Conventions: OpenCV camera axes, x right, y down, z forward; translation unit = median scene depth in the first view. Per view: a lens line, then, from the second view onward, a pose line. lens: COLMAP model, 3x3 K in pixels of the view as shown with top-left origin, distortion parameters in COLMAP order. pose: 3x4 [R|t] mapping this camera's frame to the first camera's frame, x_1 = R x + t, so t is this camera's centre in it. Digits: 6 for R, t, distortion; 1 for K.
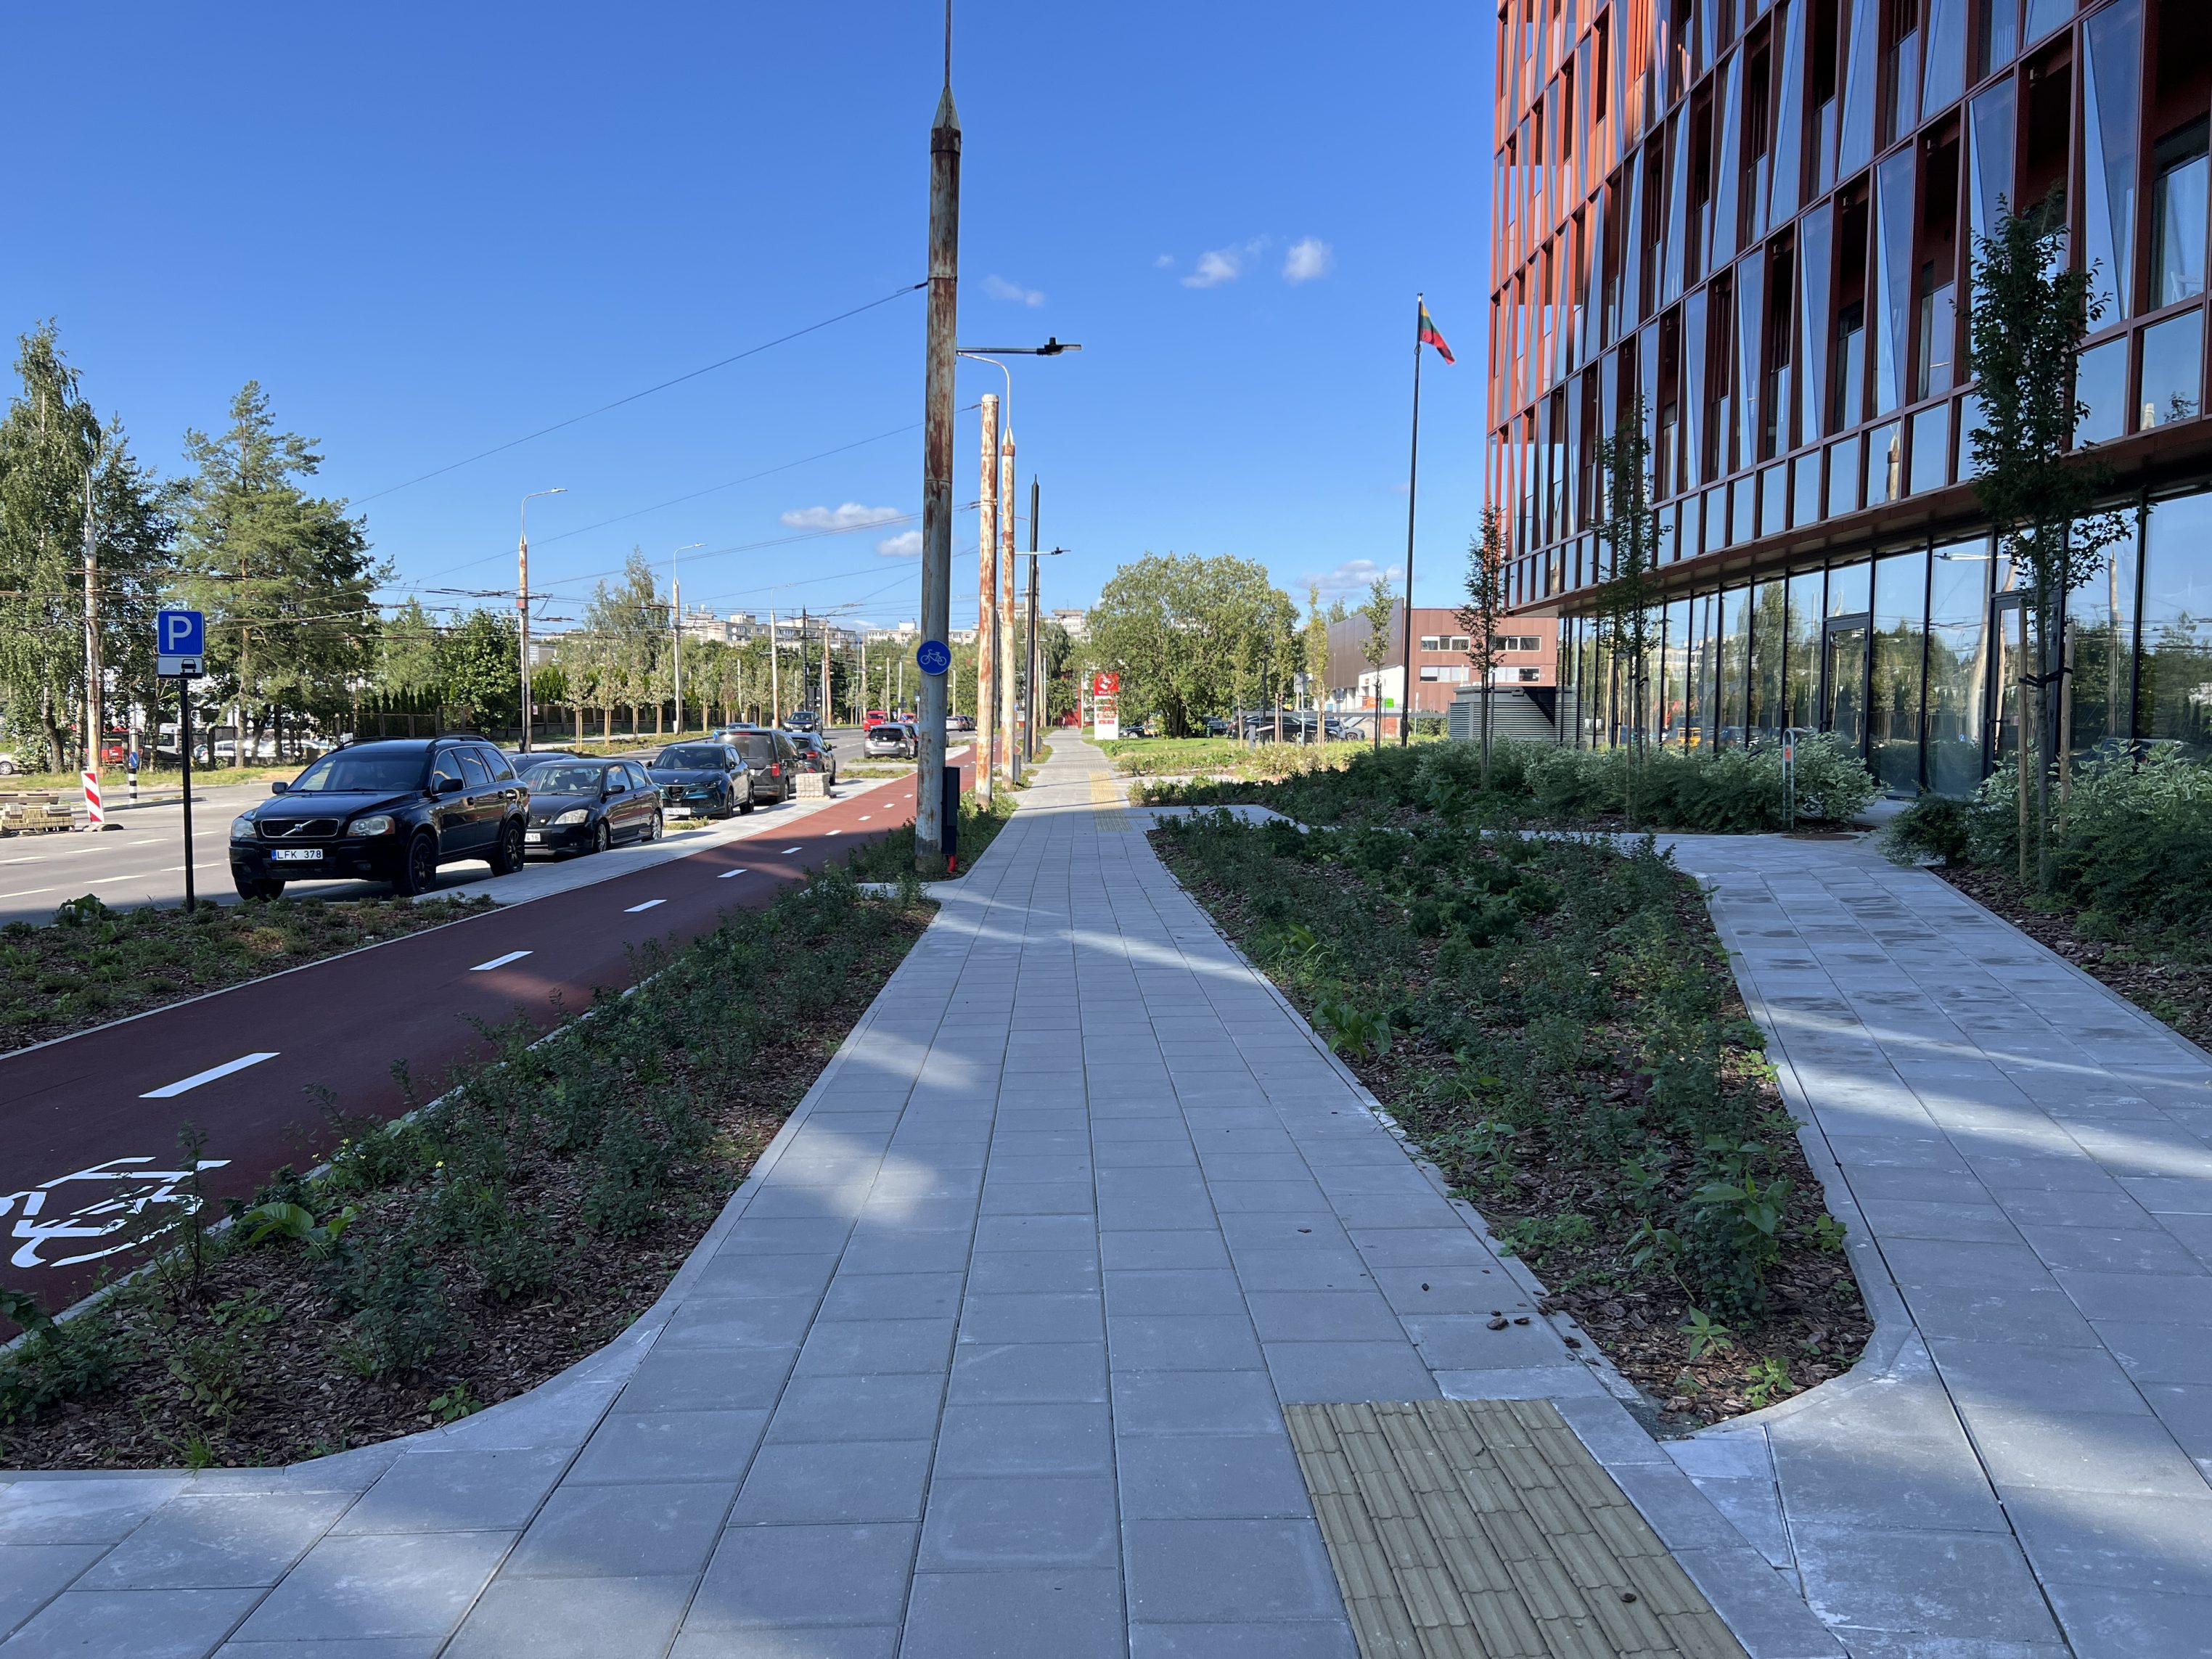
lens RADIAL K [[1745.6, 0, 1110.6], [0, 1745.6, 793.6], [0, 0, 1]] dist [0.062726, -0.075552]
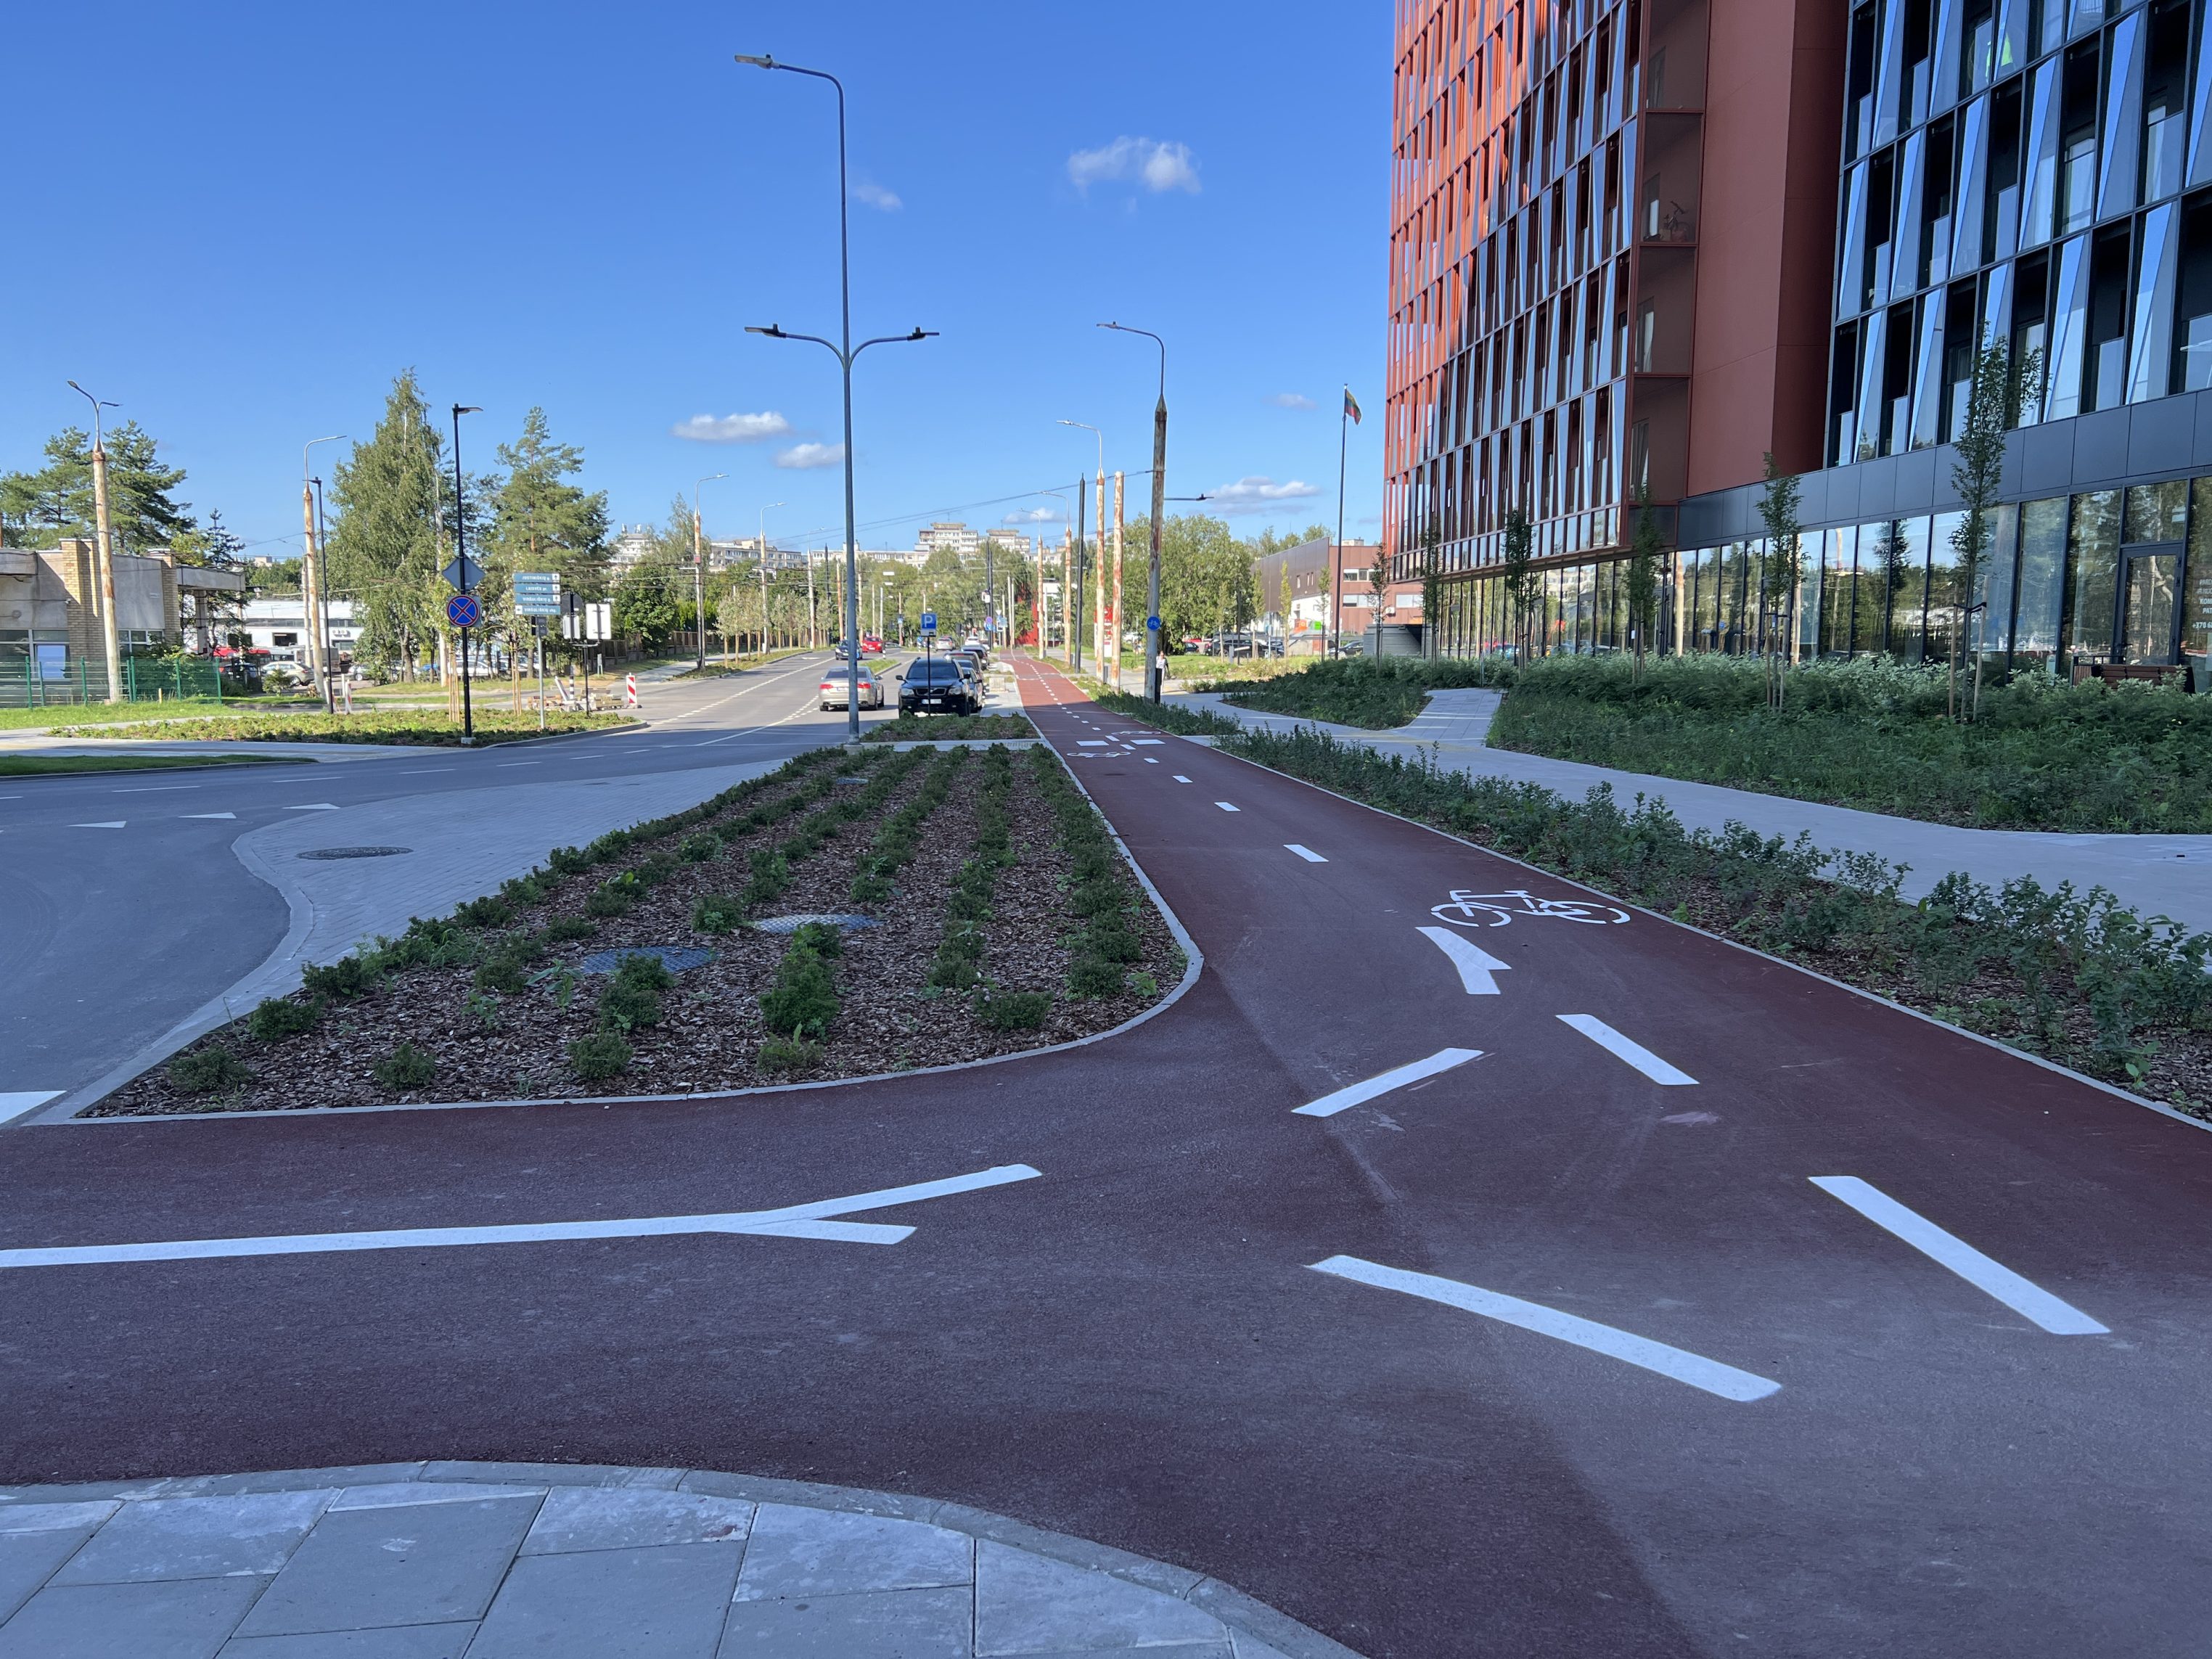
lens RADIAL K [[1658.8, 0, 1150.0], [0, 1658.8, 837.5], [0, 0, 1]] dist [0.050463, -0.050325]
pose [[0.998100, -0.012697, 0.060298, -0.123617], [0.007973, 0.996926, 0.077944, 0.020072], [-0.061102, -0.077315, 0.995133, -0.667438]]
